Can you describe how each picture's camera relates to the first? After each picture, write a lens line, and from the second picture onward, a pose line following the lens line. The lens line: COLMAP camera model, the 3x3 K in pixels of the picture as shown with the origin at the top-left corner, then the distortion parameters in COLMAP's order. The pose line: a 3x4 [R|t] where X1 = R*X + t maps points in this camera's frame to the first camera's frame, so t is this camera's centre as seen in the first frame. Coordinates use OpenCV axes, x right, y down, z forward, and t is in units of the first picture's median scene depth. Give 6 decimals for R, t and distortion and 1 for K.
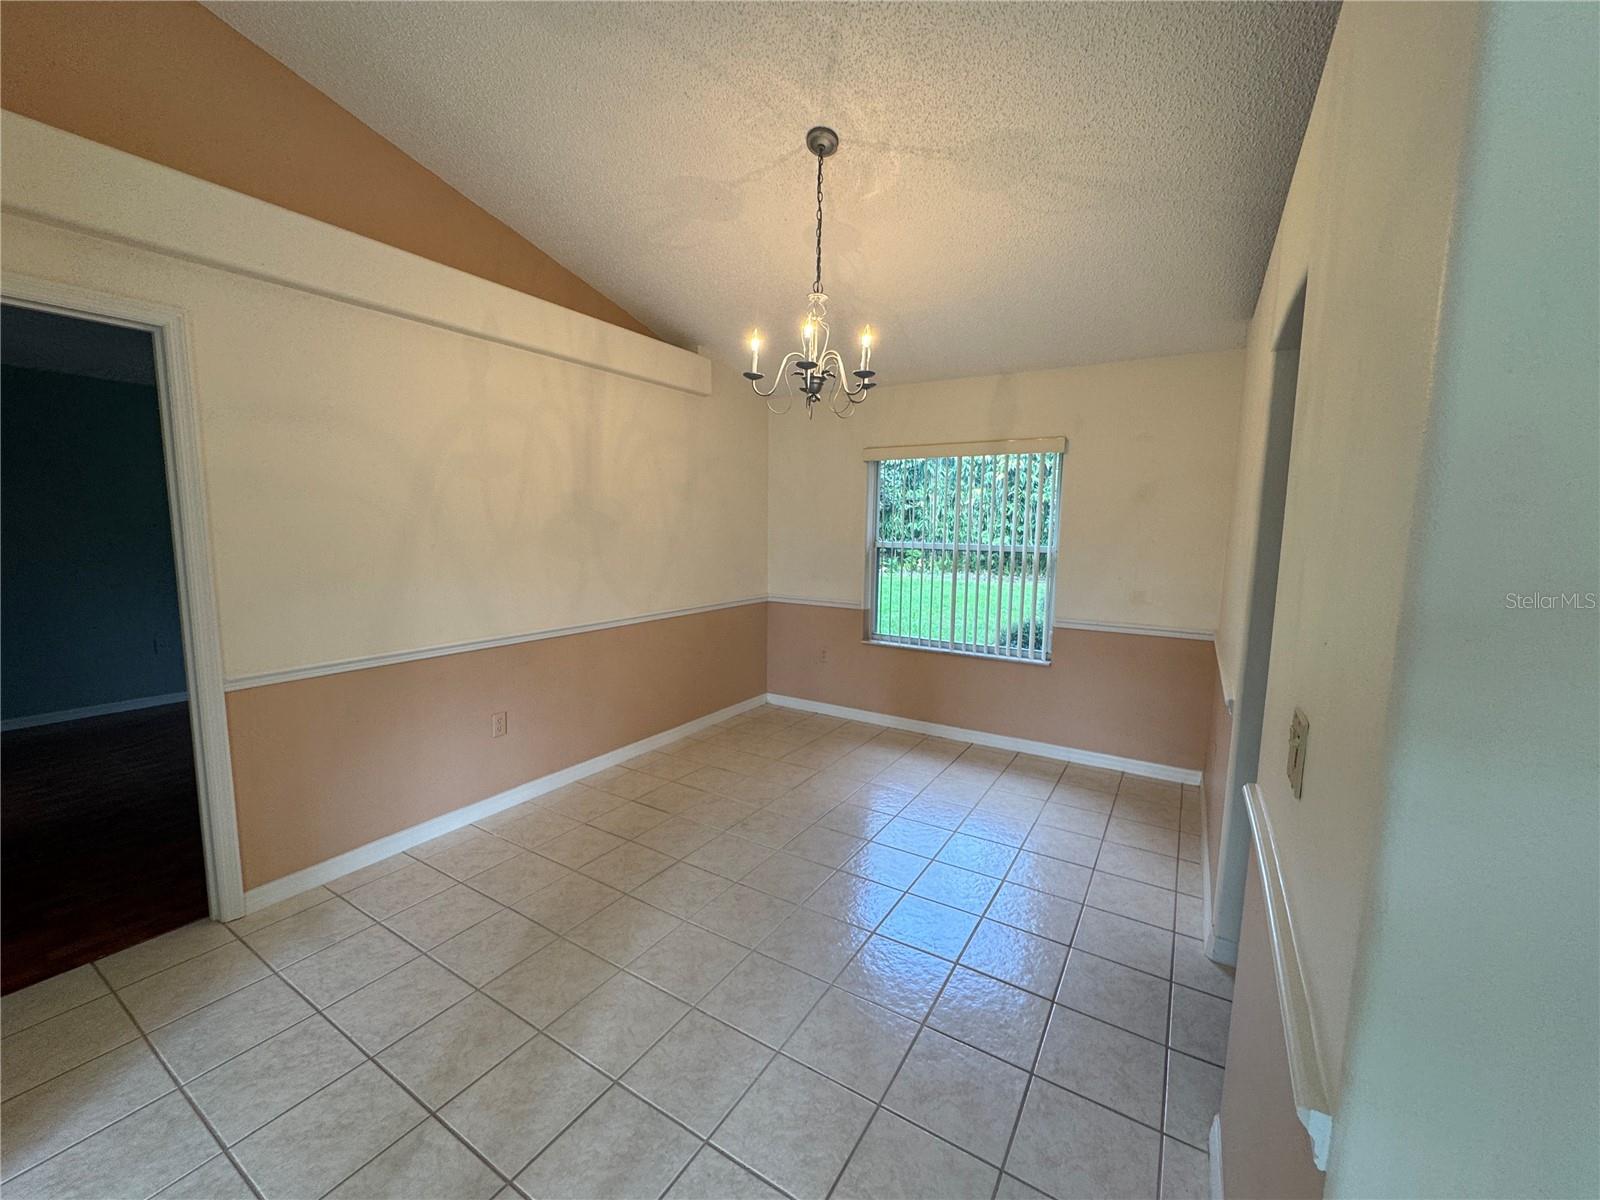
lens RADIAL K [[638.9, 0, 802.9], [0, 638.9, 604.6], [0, 0, 1]] dist [-0.002975, -0.000267]
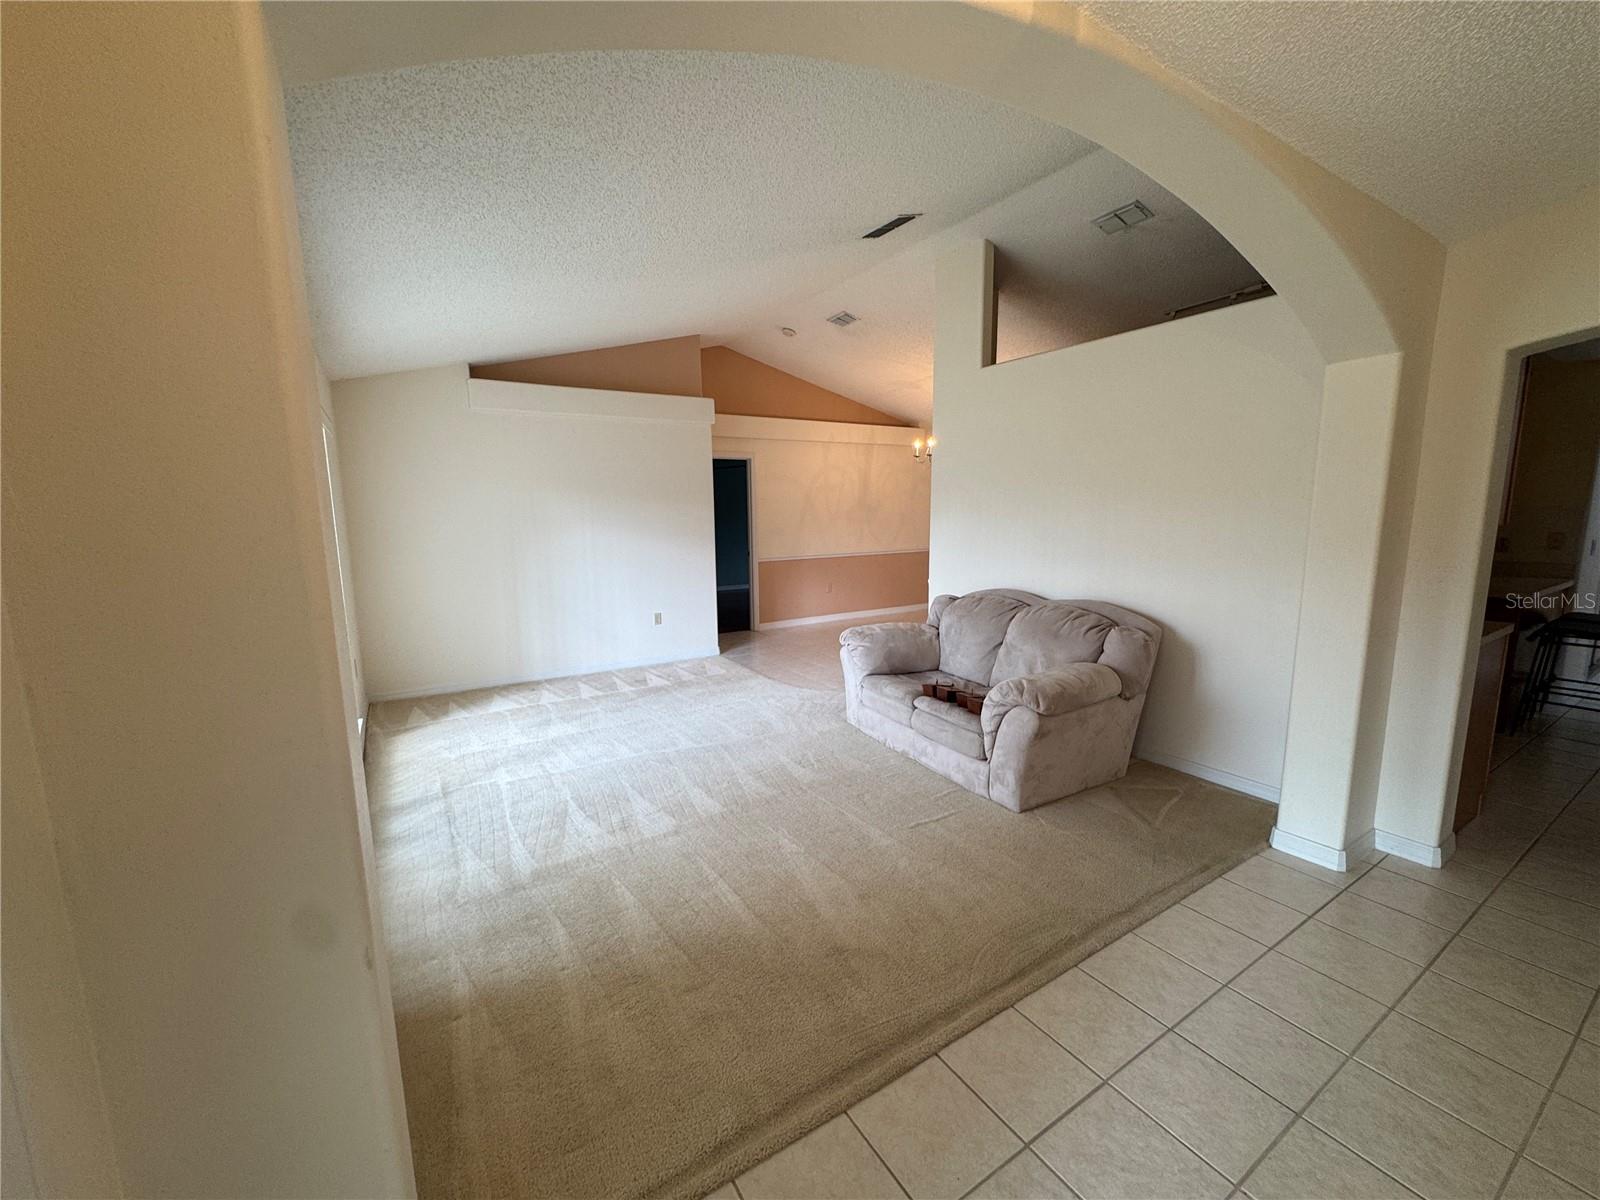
lens RADIAL K [[638.9, 0, 802.3], [0, 638.9, 603.7], [0, 0, 1]] dist [-0.002975, -0.000267]
pose [[0.892044, 0.044435, -0.449759, 0.670909], [-0.029579, 0.998761, 0.040008, 0.167660], [0.450980, -0.022385, 0.892253, -1.532123]]
